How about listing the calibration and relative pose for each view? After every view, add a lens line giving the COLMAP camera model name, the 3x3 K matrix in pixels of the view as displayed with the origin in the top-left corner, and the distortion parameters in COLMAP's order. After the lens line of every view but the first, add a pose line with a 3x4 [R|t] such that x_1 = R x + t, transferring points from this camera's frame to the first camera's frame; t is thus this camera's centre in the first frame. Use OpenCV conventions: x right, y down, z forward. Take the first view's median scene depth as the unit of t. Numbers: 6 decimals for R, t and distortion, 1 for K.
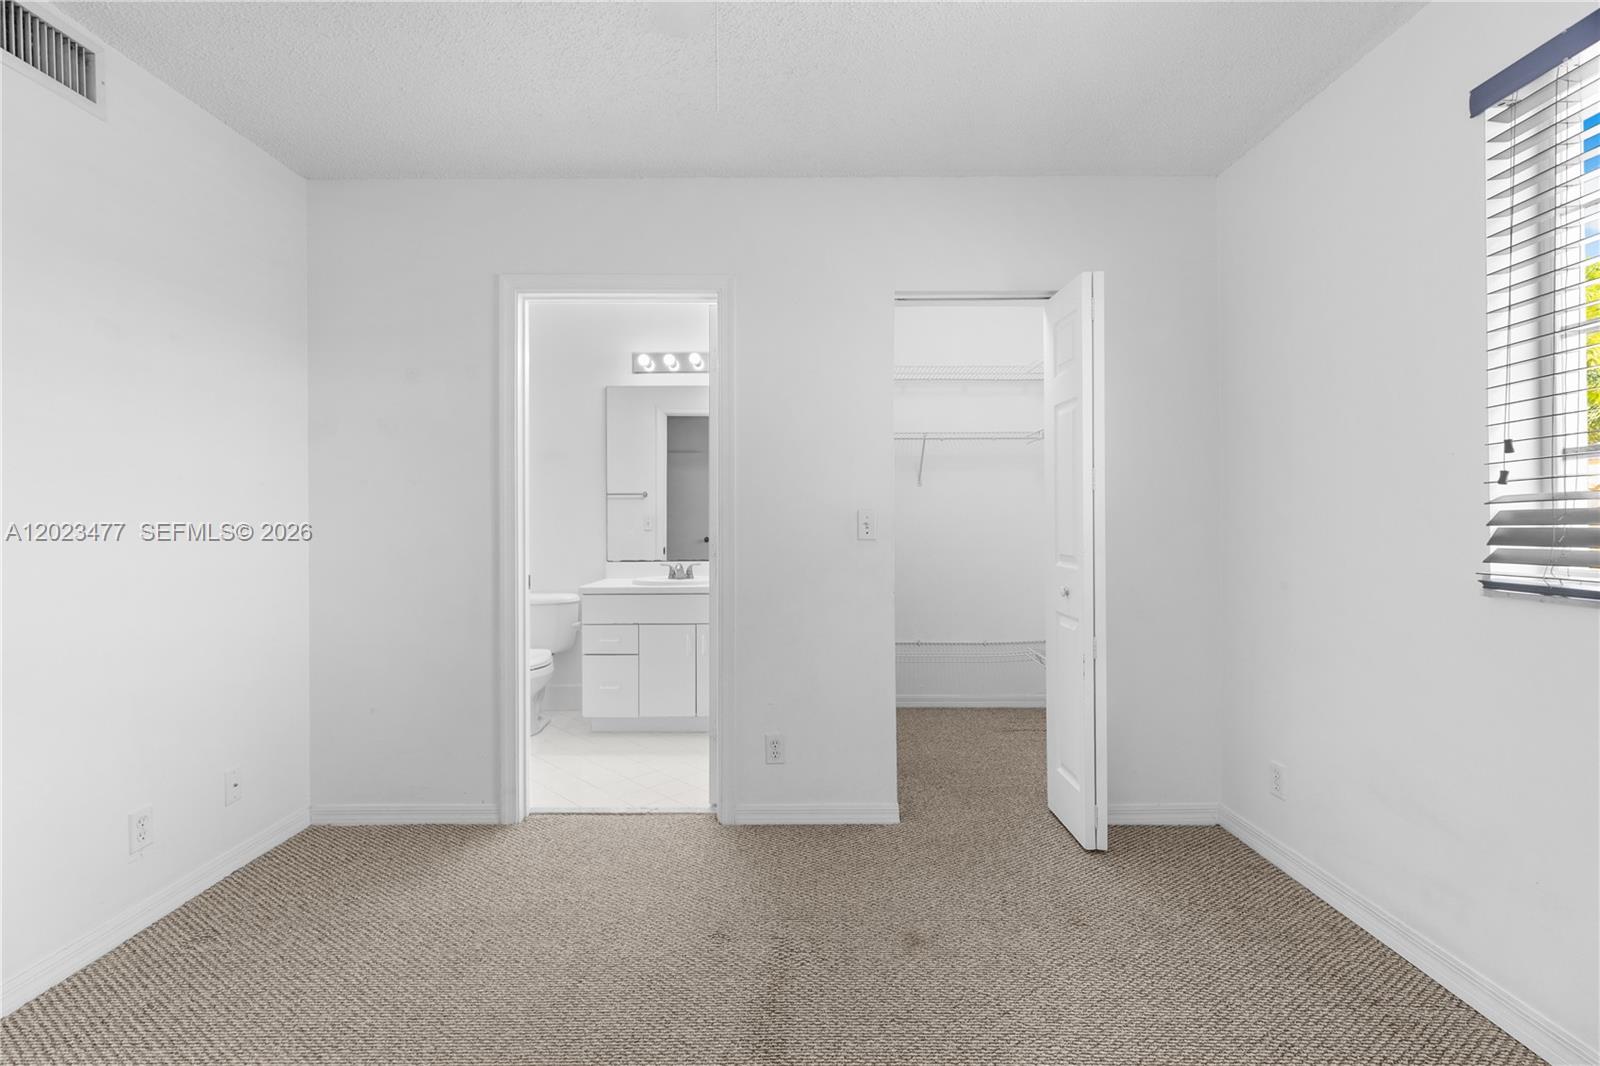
lens RADIAL K [[720.0, 0, 799.7], [0, 720.0, 526.5], [0, 0, 1]] dist [0.006115, 0.000049]
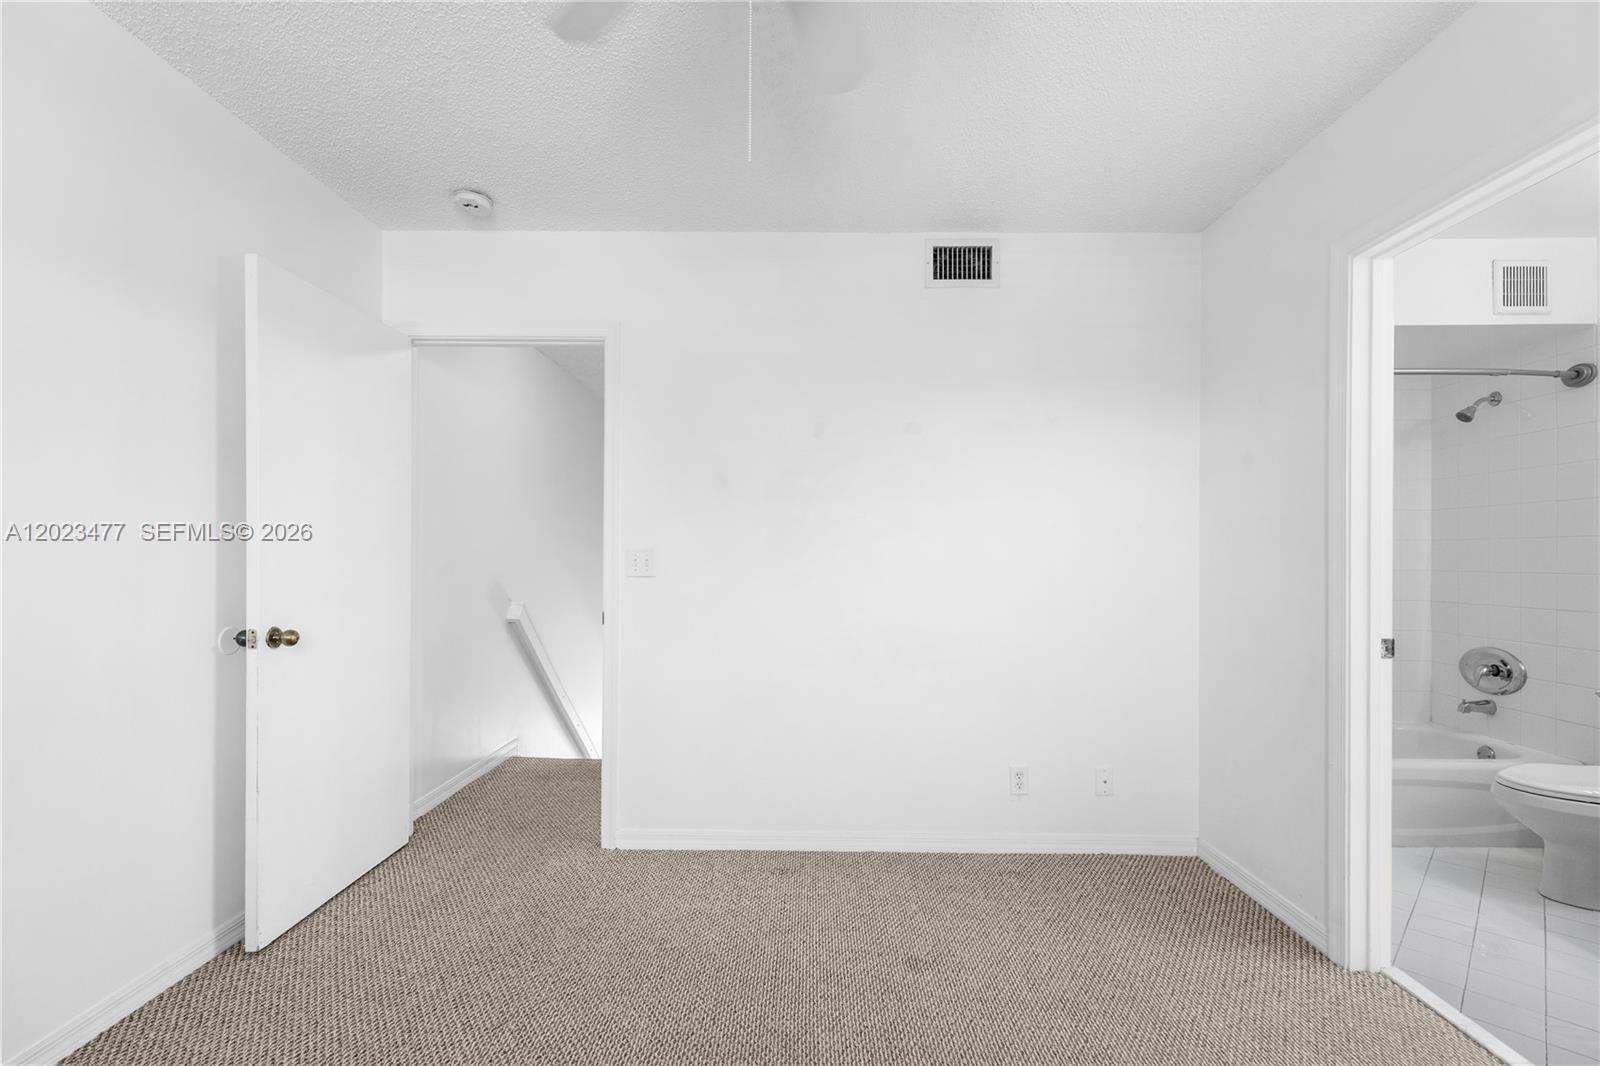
lens RADIAL K [[720.0, 0, 791.3], [0, 720.0, 559.1], [0, 0, 1]] dist [0.006115, 0.000049]
pose [[-0.016947, 0.001546, -0.999855, 0.423084], [-0.015294, 0.999881, 0.001805, -0.004684], [0.999739, 0.015322, -0.016922, 0.502061]]
